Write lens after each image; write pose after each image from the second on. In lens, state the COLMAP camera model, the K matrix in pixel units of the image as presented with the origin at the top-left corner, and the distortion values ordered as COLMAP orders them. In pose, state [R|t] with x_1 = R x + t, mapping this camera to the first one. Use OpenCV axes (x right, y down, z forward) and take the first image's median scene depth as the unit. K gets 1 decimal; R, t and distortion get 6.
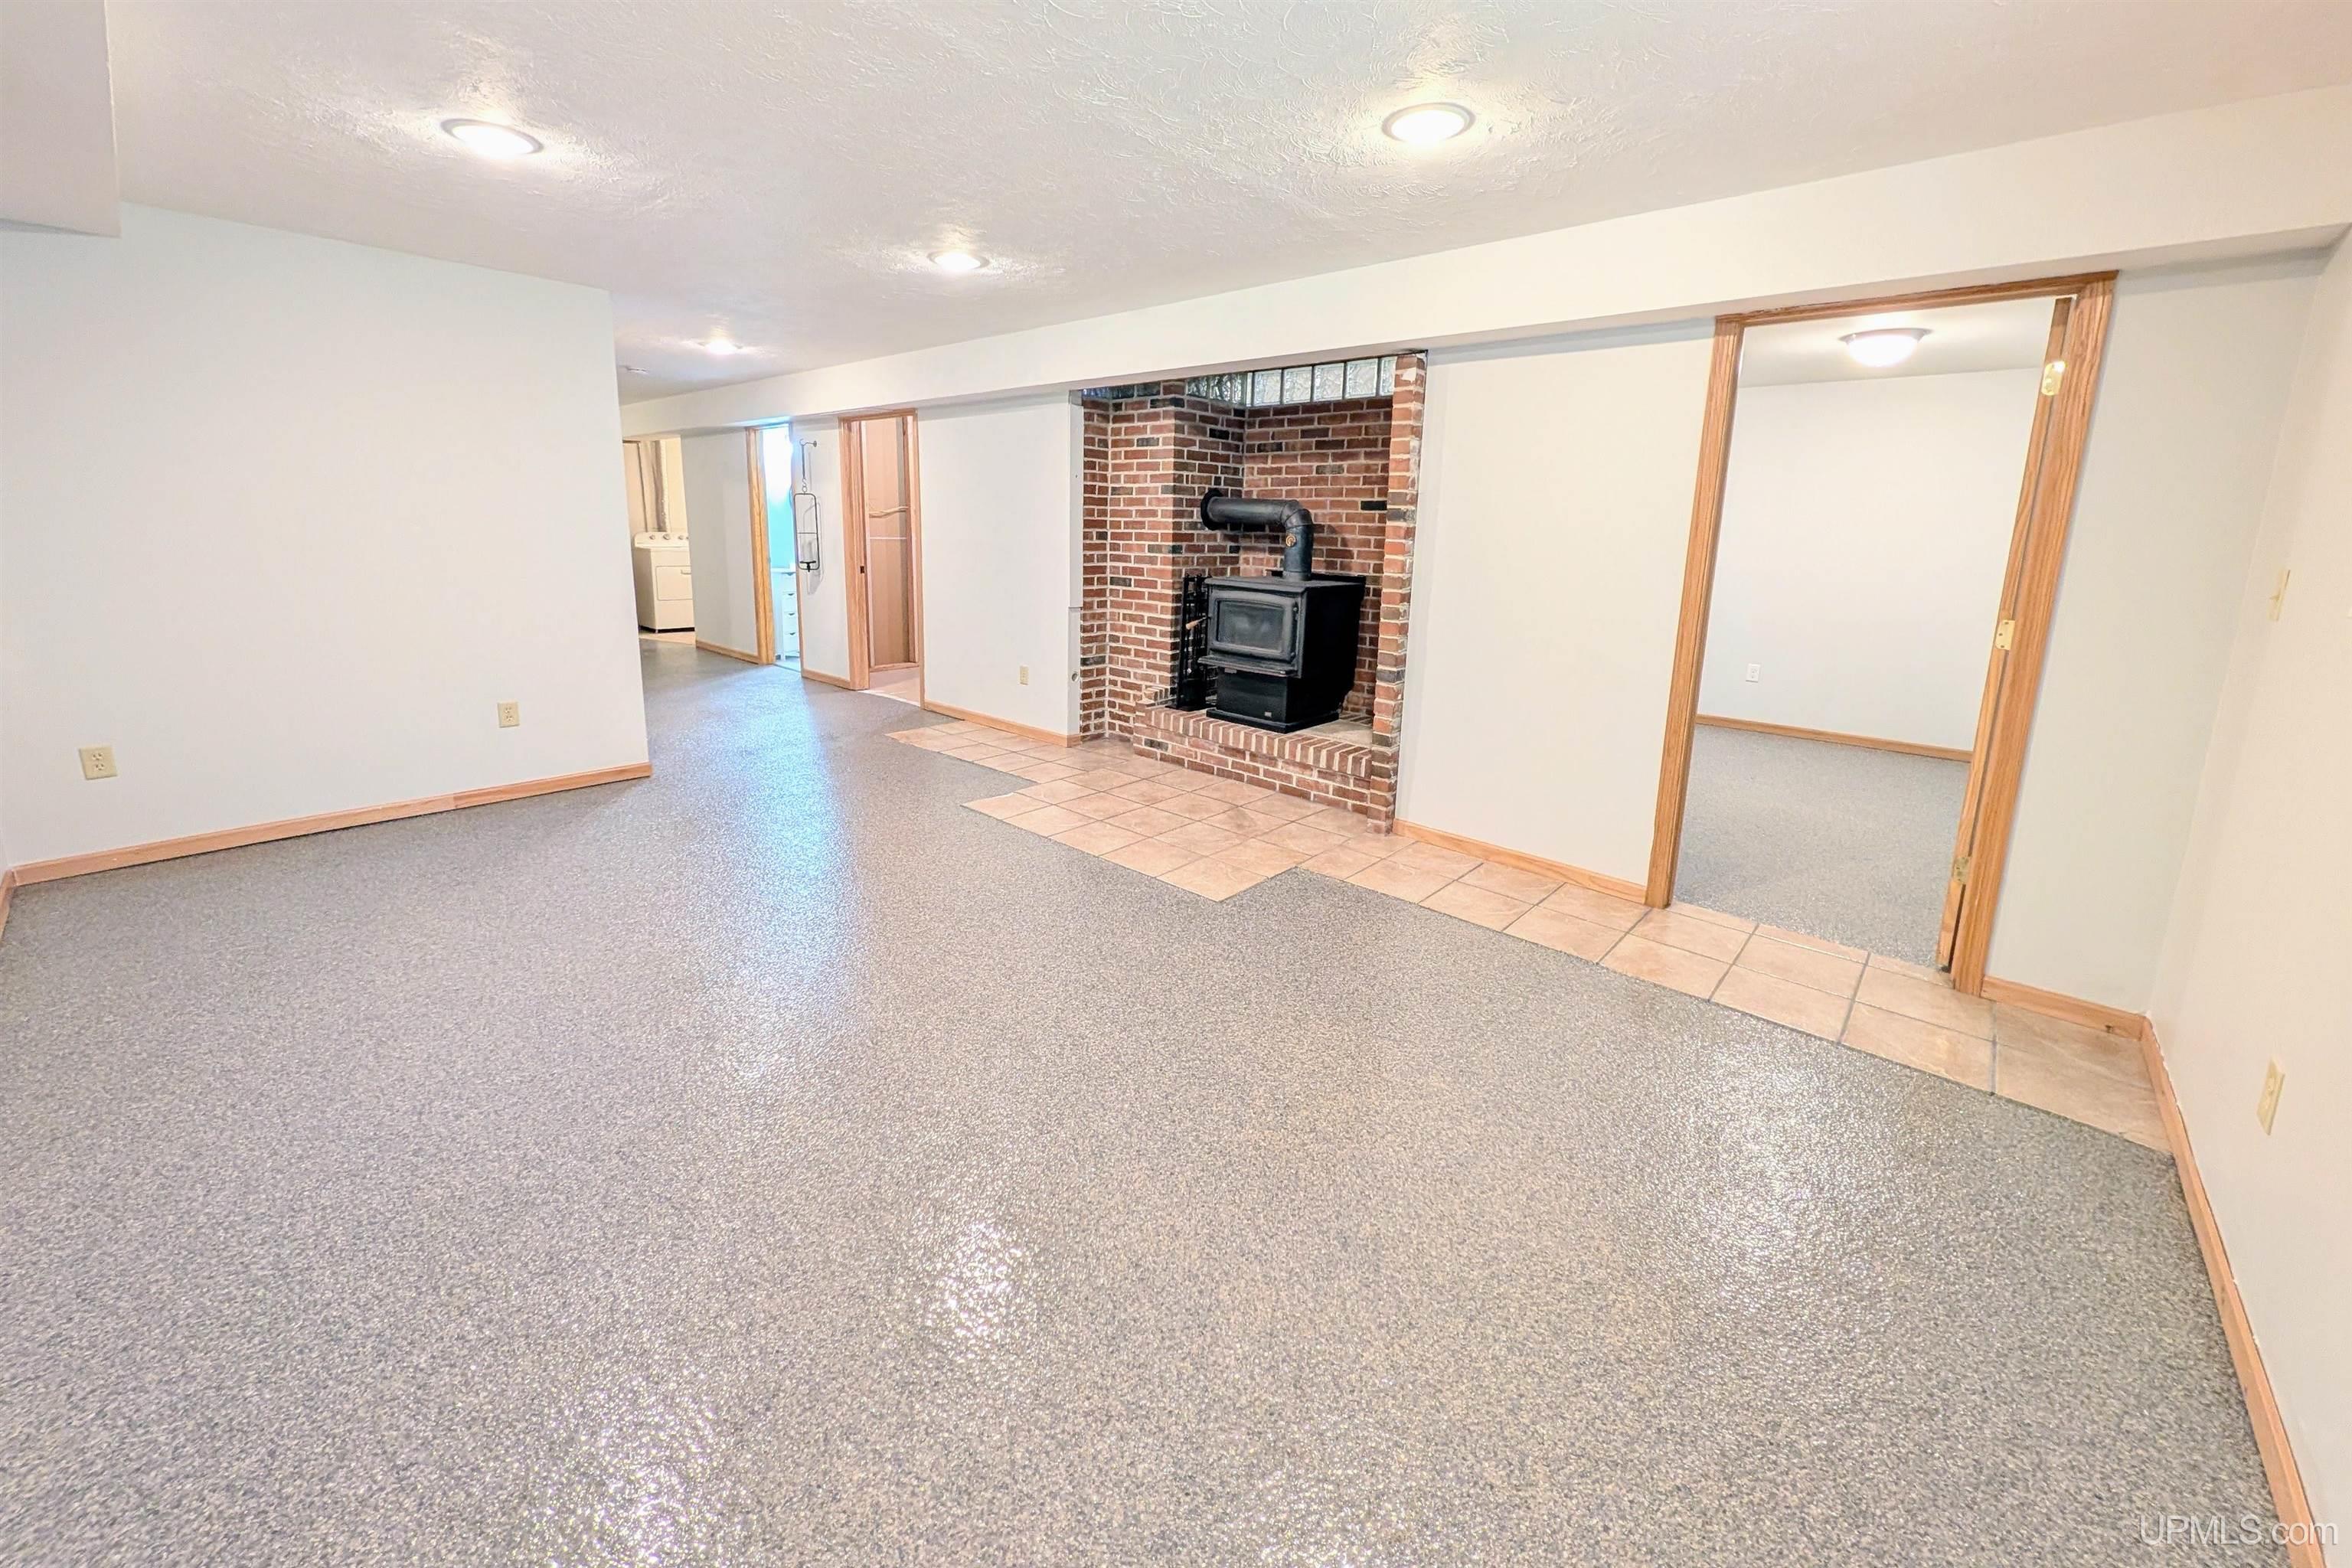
lens RADIAL K [[904.8, 0, 1182.3], [0, 904.8, 683.0], [0, 0, 1]] dist [-0.000684, -0.000066]
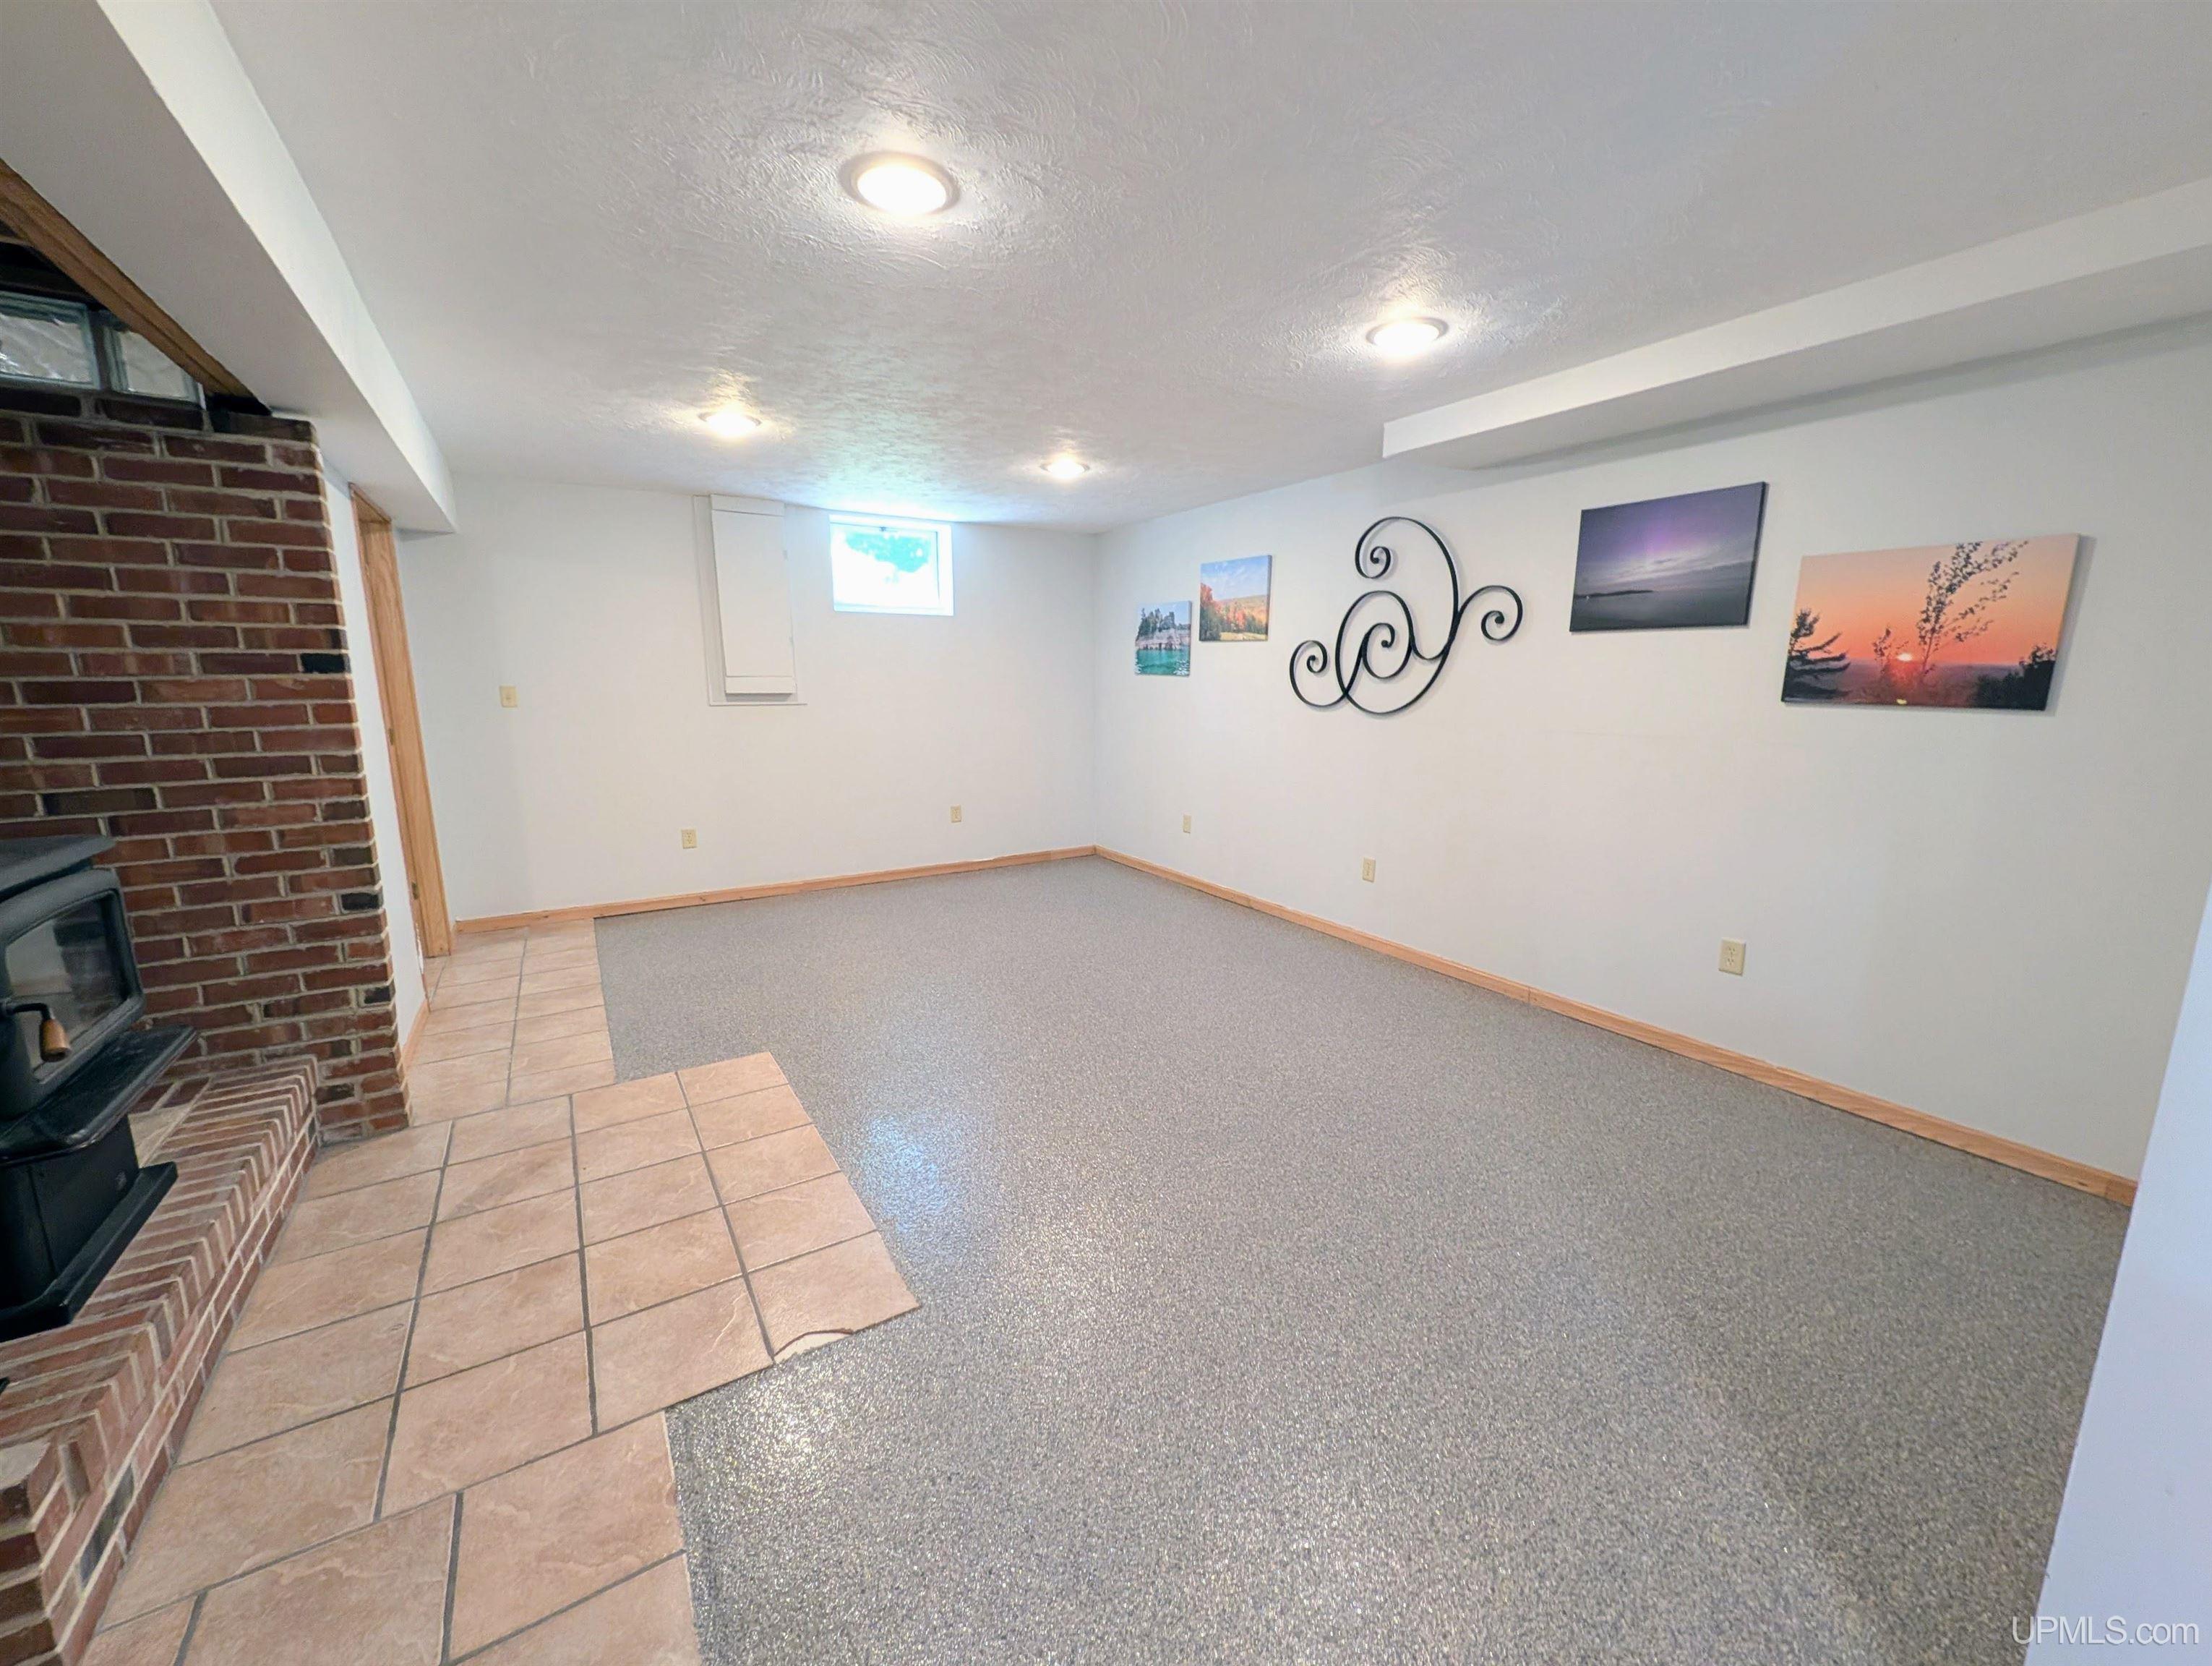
lens RADIAL K [[873.0, 0, 1109.8], [0, 873.0, 834.6], [0, 0, 1]] dist [0.000898, -0.000442]
pose [[-0.958802, -0.078243, 0.273086, -0.377653], [0.024147, 0.935393, 0.352786, -0.212230], [-0.283046, 0.344846, -0.894967, 1.101189]]
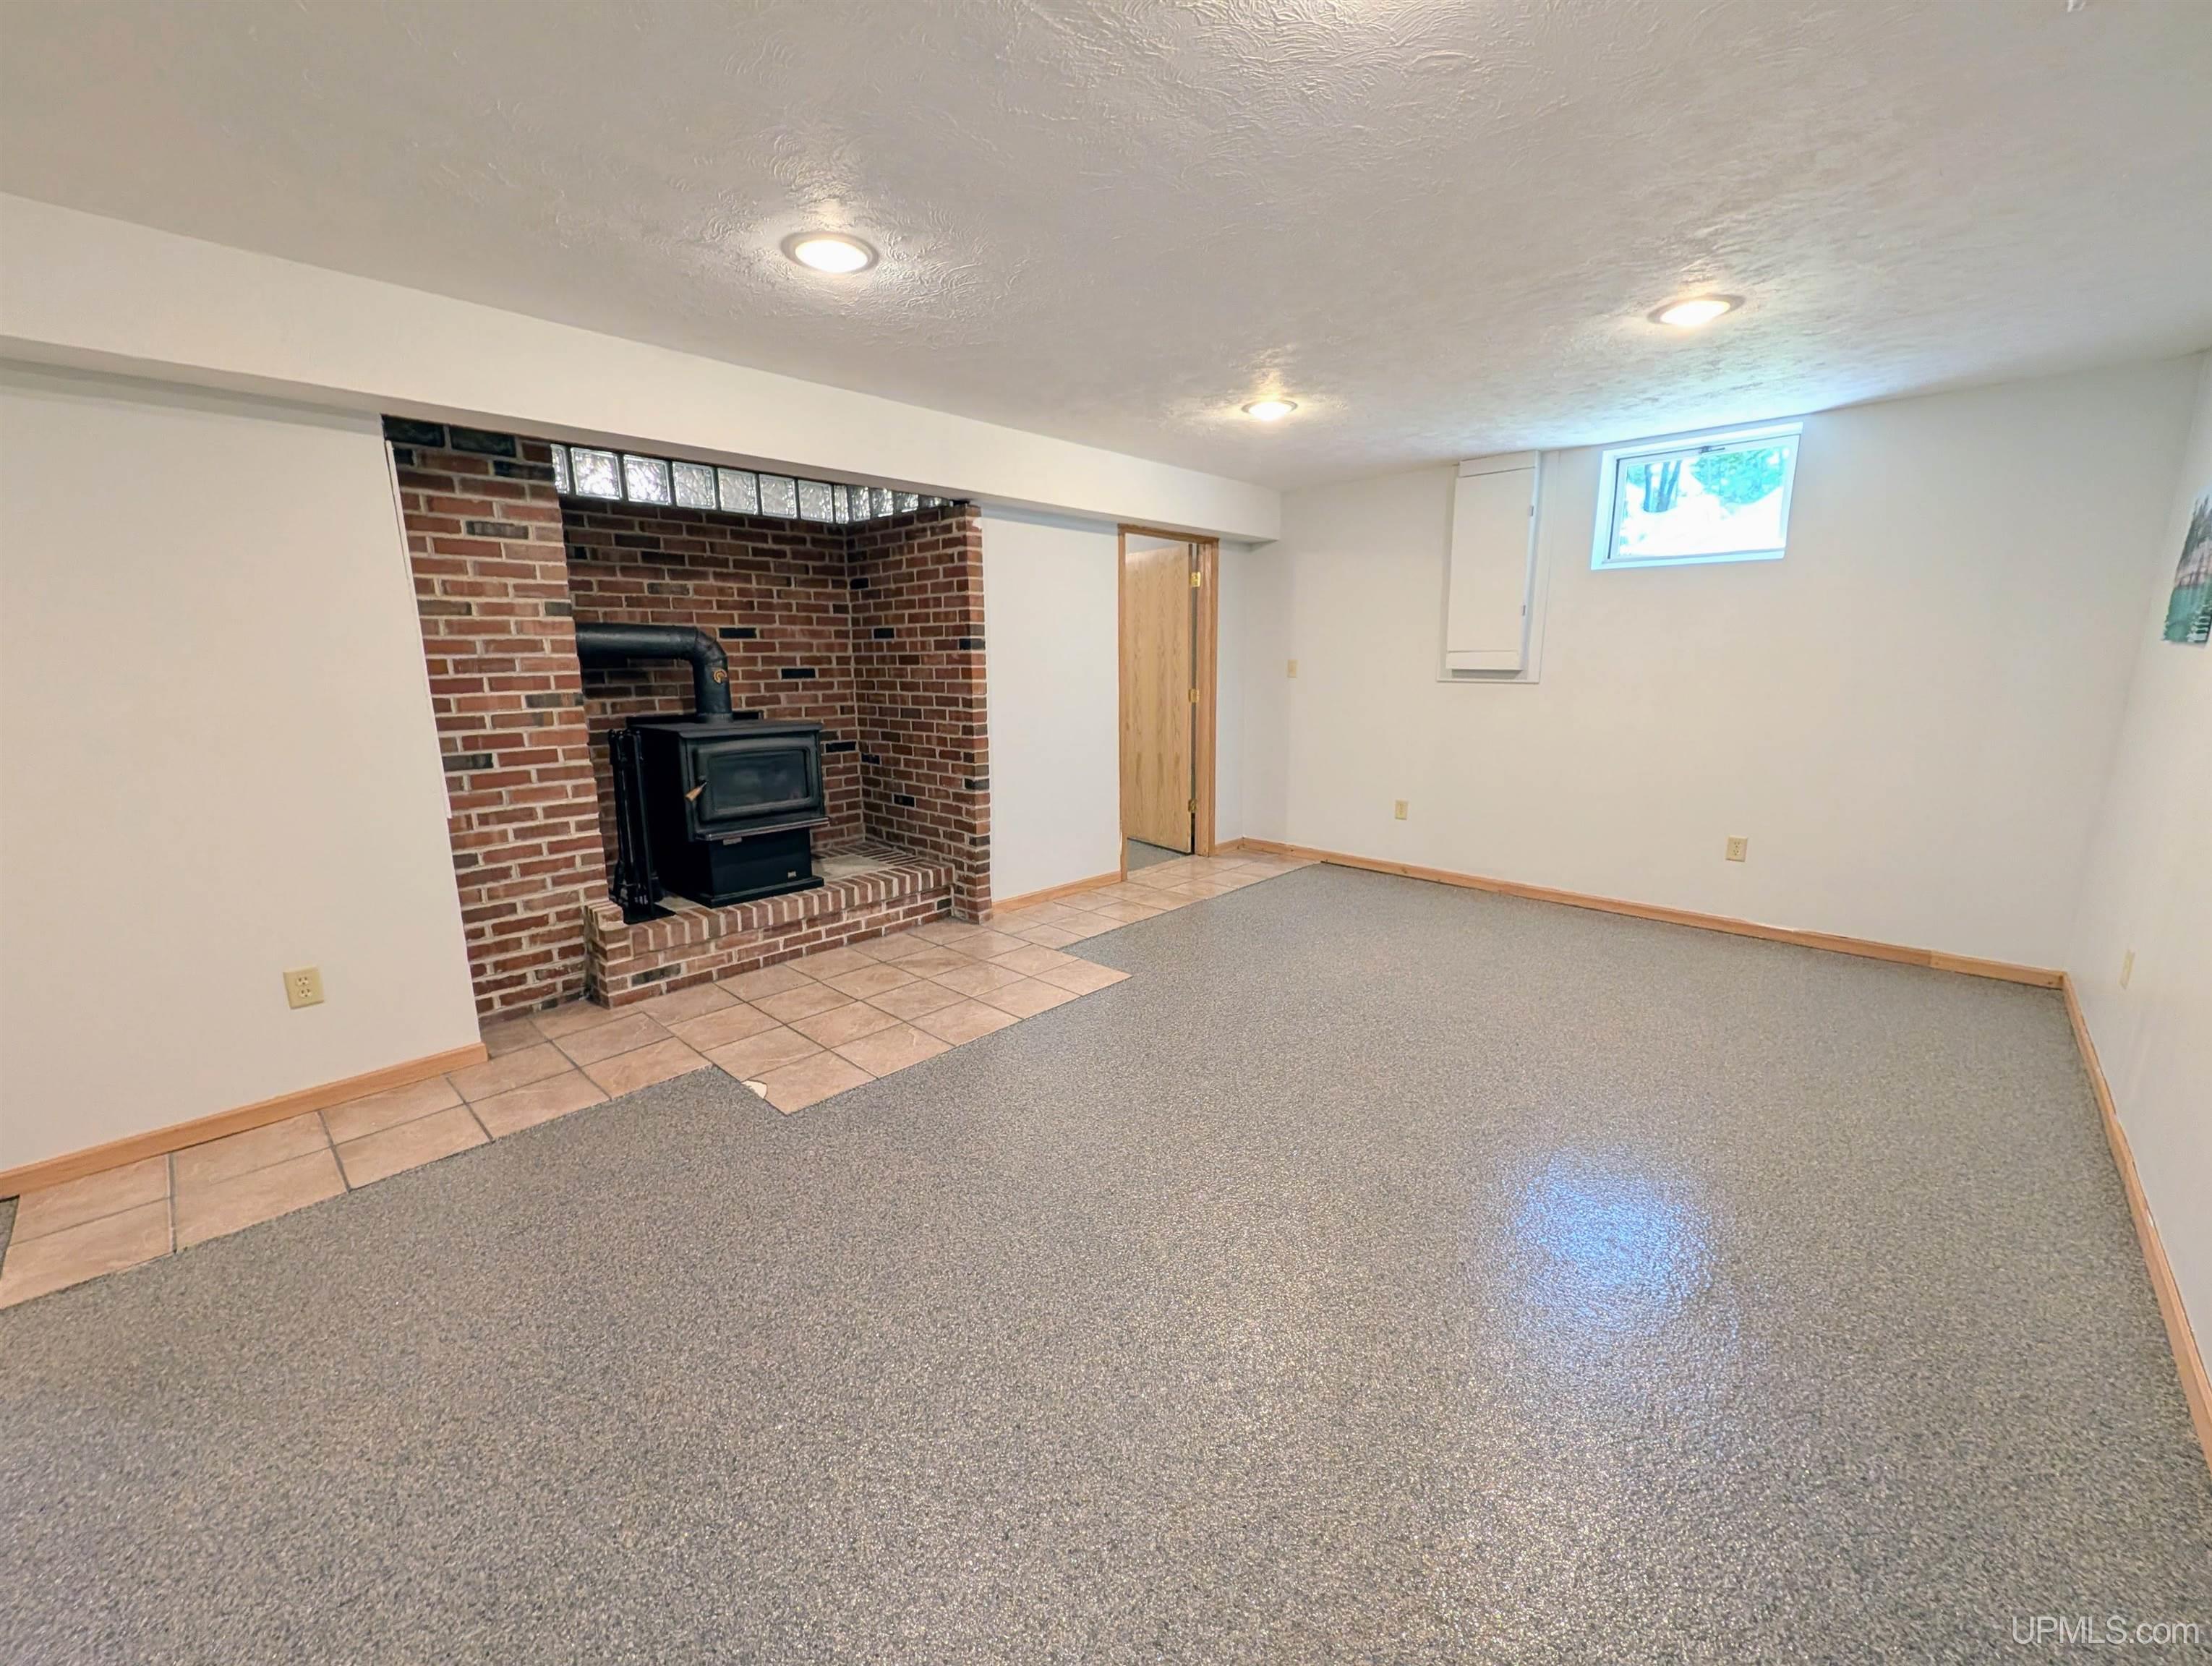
lens RADIAL K [[872.8, 0, 1109.8], [0, 872.8, 834.6], [0, 0, 1]] dist [0.000898, -0.000442]
pose [[0.030117, -0.227557, 0.973299, -0.672050], [0.182566, 0.958613, 0.218474, -0.123957], [-0.982732, 0.171111, 0.070414, 0.598187]]
